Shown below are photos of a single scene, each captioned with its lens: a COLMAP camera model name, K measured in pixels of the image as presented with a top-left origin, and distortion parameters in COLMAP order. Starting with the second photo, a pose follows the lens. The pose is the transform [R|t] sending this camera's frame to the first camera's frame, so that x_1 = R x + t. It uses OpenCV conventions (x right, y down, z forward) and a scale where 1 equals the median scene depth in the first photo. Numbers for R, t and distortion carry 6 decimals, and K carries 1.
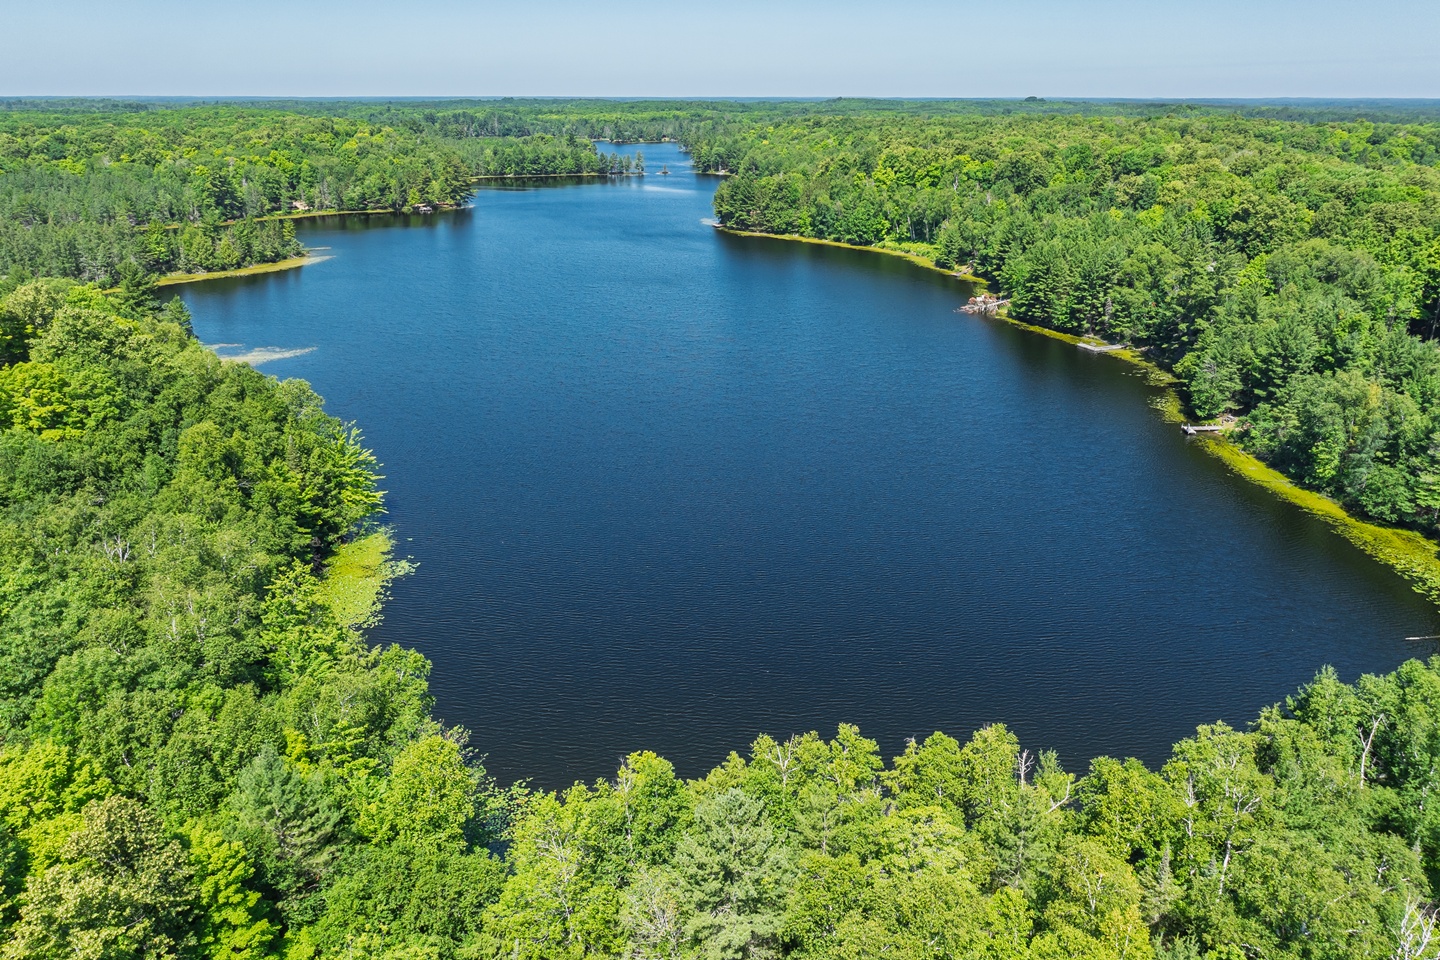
lens RADIAL K [[1006.9, 0, 726.5], [0, 1006.9, 481.1], [0, 0, 1]] dist [-0.008990, 0.016028]
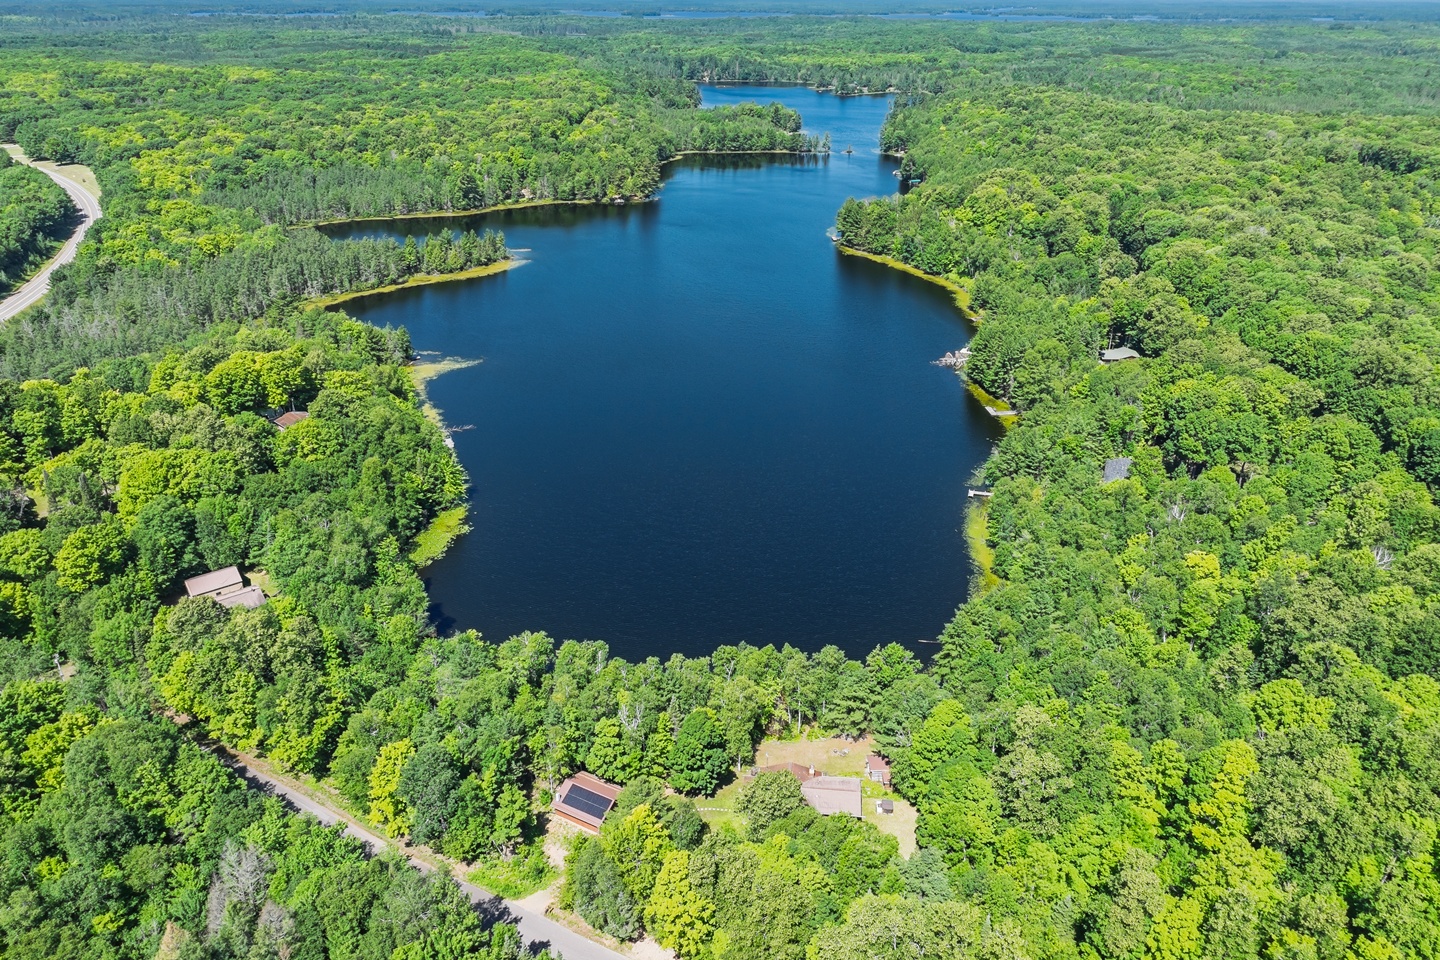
lens RADIAL K [[1013.4, 0, 720.0], [0, 1013.4, 480.0], [0, 0, 1]] dist [0.006872, 0.001745]
pose [[0.963530, 0.119873, -0.239249, 0.237566], [-0.098133, 0.990051, 0.100841, -0.098164], [0.248957, -0.073685, 0.965707, -0.303540]]
